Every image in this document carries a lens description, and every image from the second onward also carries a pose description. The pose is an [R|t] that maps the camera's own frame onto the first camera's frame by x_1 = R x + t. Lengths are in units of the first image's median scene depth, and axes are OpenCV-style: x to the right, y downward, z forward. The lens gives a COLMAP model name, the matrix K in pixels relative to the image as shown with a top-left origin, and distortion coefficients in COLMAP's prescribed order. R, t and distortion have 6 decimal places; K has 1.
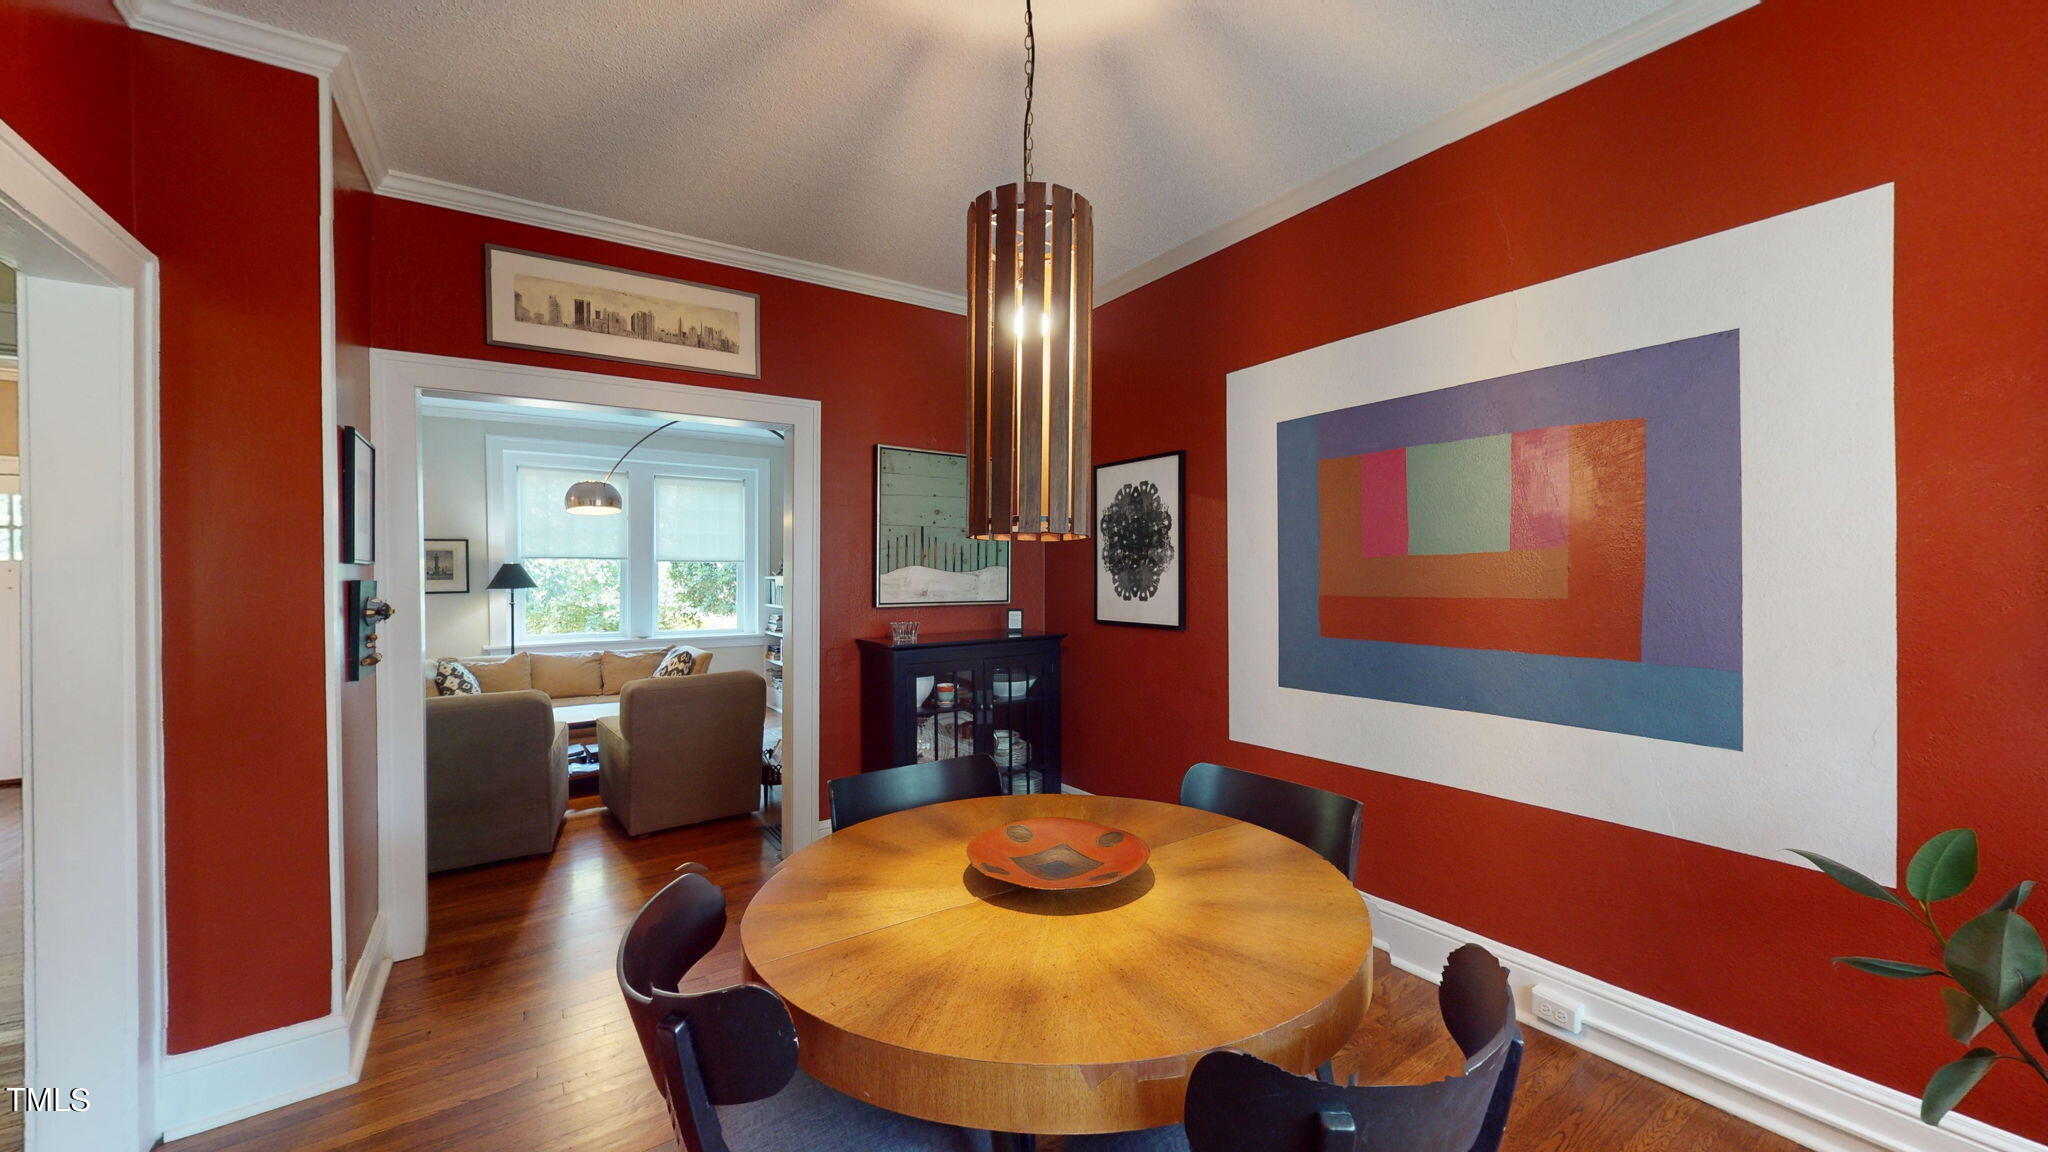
lens RADIAL K [[751.2, 0, 1025.9], [0, 751.2, 591.0], [0, 0, 1]] dist [-0.015080, -0.000197]
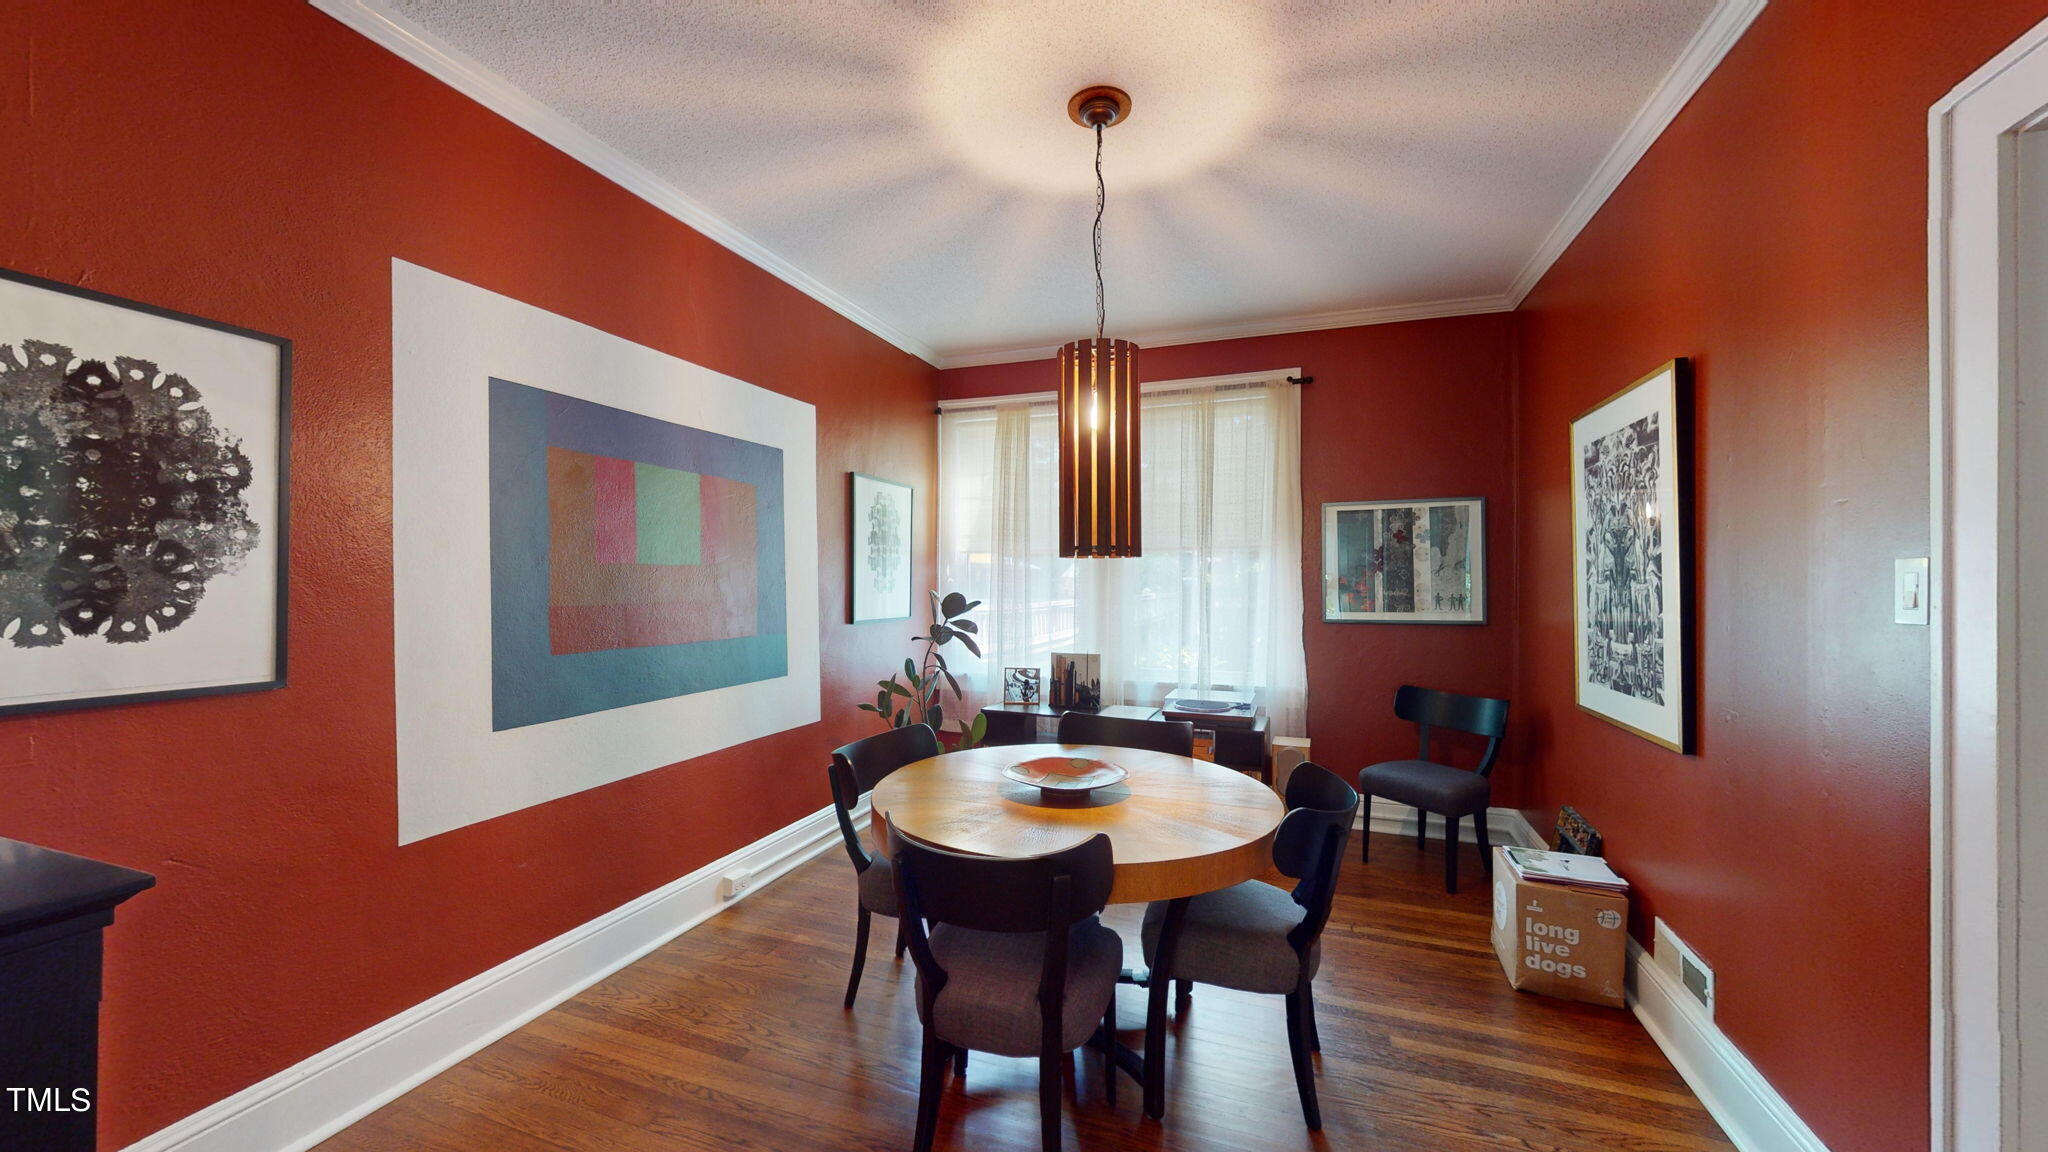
lens RADIAL K [[751.2, 0, 1020.2], [0, 751.2, 574.7], [0, 0, 1]] dist [-0.015080, -0.000197]
pose [[-0.594201, 0.003188, 0.804311, -0.483444], [0.007168, 0.999973, 0.001332, -0.021741], [-0.804285, 0.006557, -0.594208, 0.863747]]
